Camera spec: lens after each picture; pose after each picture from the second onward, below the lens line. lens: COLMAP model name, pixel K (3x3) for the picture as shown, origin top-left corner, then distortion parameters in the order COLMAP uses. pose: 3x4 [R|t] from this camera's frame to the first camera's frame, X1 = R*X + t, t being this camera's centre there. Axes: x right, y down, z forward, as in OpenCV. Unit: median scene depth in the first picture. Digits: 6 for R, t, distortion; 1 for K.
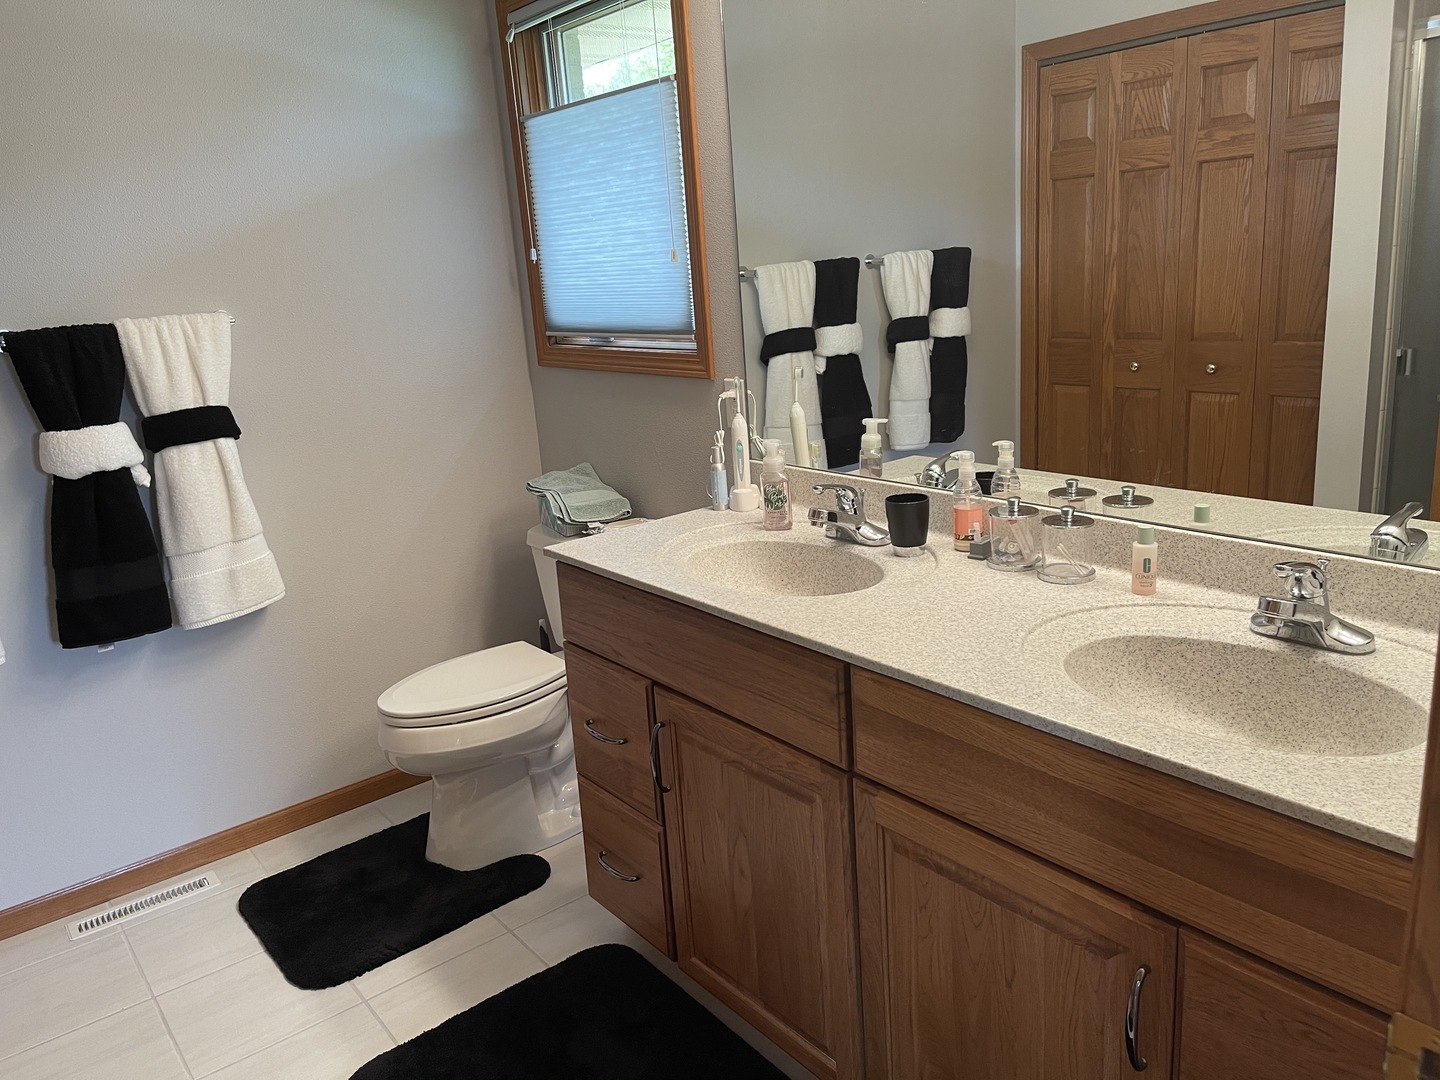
lens RADIAL K [[1090.3, 0, 716.2], [0, 1090.3, 537.9], [0, 0, 1]] dist [0.036776, -0.003294]
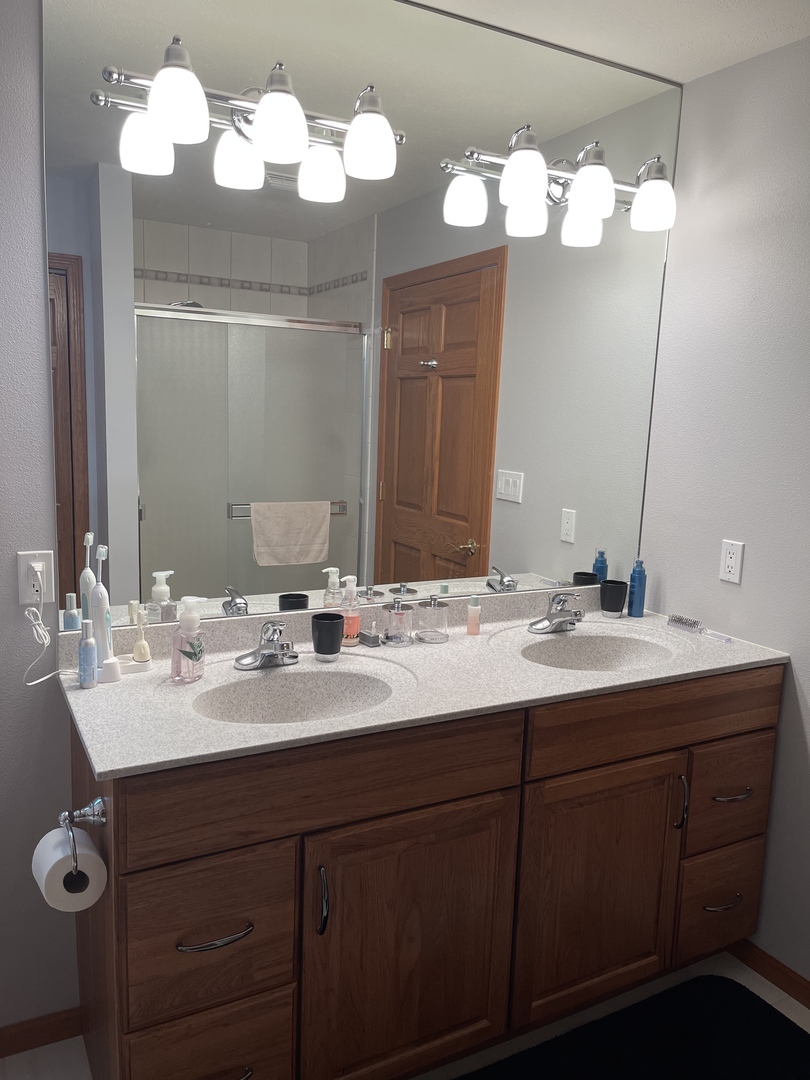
lens RADIAL K [[817.7, 0, 403.1], [0, 817.7, 543.3], [0, 0, 1]] dist [0.036776, -0.003294]
pose [[0.154767, -0.078356, 0.984839, -0.932369], [0.203209, 0.978060, 0.045883, -0.180769], [-0.966826, 0.193027, 0.167294, 0.866646]]
